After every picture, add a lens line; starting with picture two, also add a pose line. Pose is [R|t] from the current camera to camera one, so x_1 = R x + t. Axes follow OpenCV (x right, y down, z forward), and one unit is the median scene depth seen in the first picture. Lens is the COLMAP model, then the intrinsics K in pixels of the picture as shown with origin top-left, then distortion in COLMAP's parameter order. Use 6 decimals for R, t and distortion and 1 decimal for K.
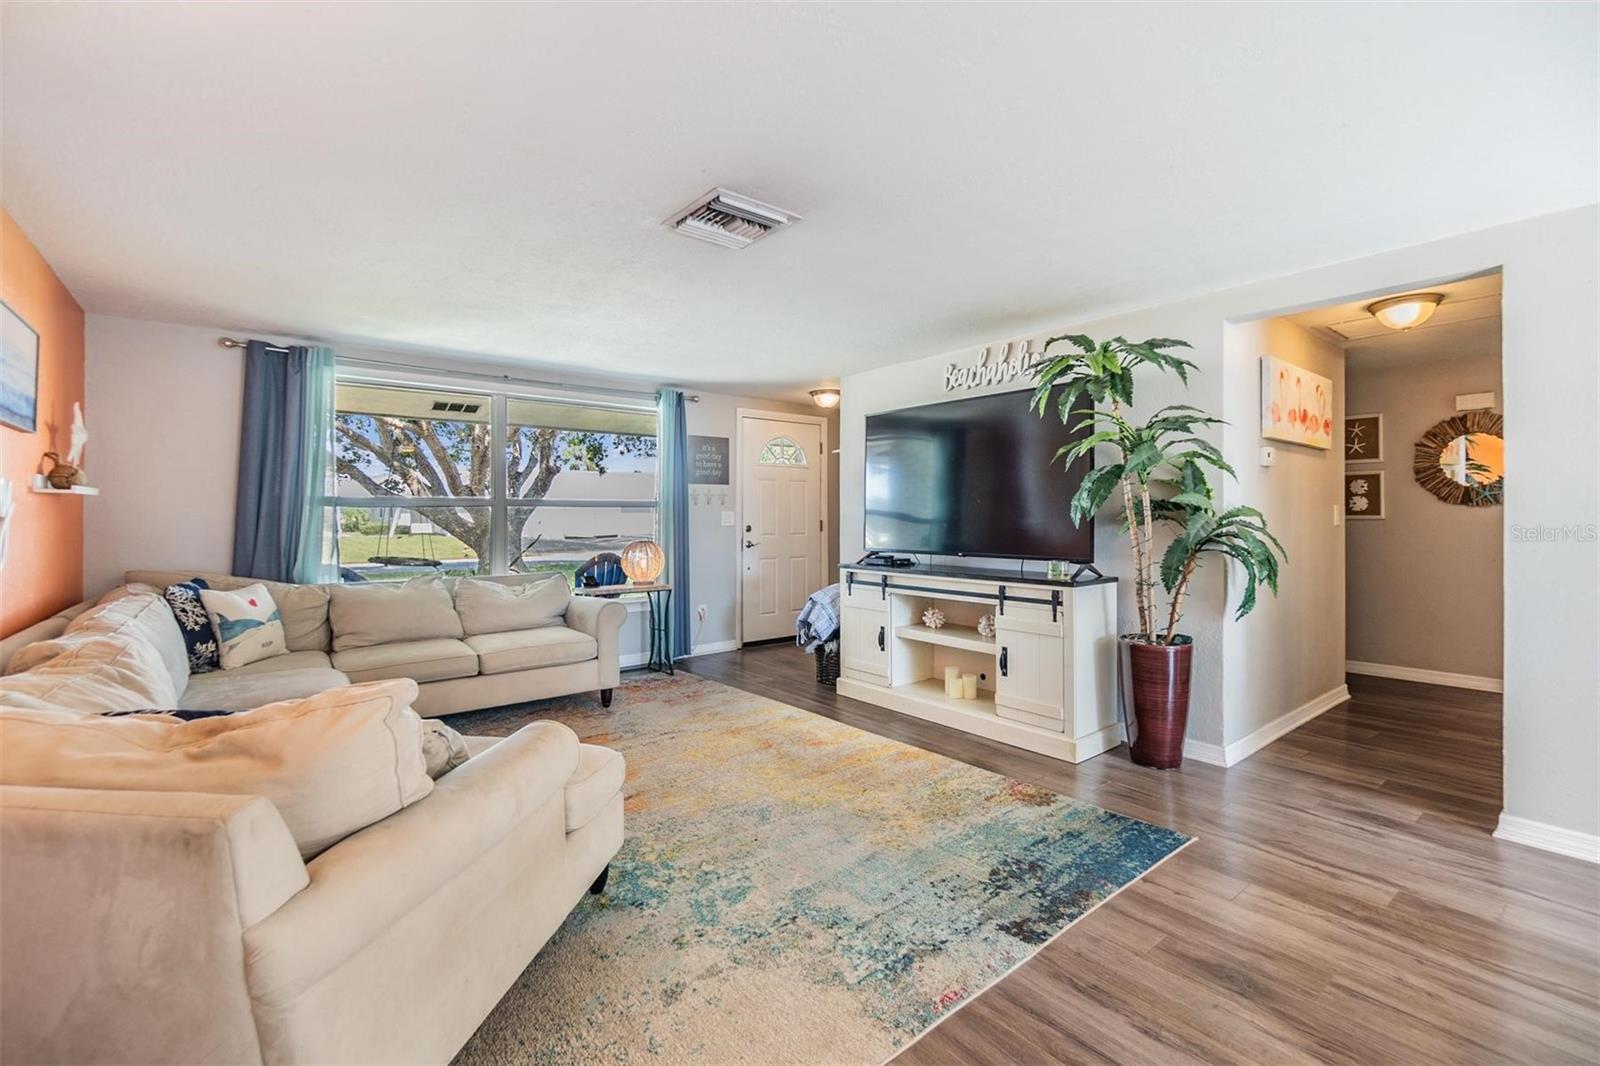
lens RADIAL K [[698.0, 0, 782.5], [0, 698.0, 510.2], [0, 0, 1]] dist [-0.005950, 0.001546]
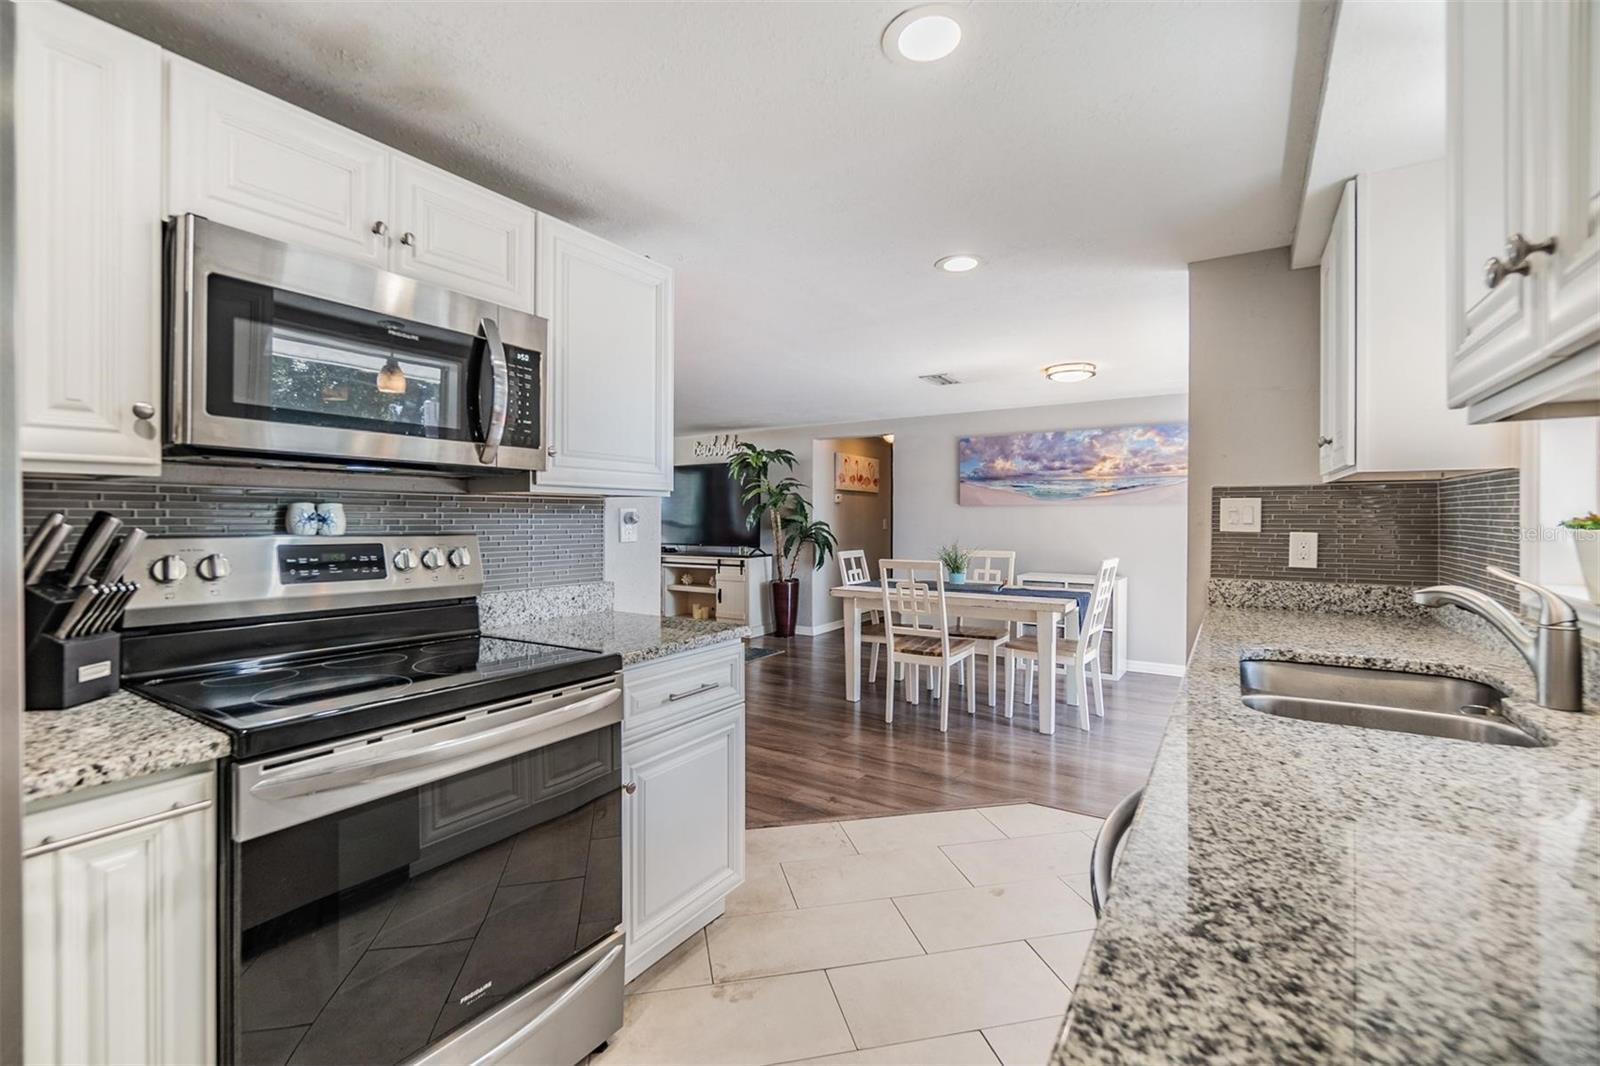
lens RADIAL K [[698.0, 0, 784.6], [0, 698.0, 519.2], [0, 0, 1]] dist [-0.005950, 0.001546]
pose [[0.949011, -0.000058, 0.315243, -0.171283], [-0.002128, 0.999976, 0.006589, -0.027150], [-0.315236, -0.006924, 0.948988, -1.149213]]
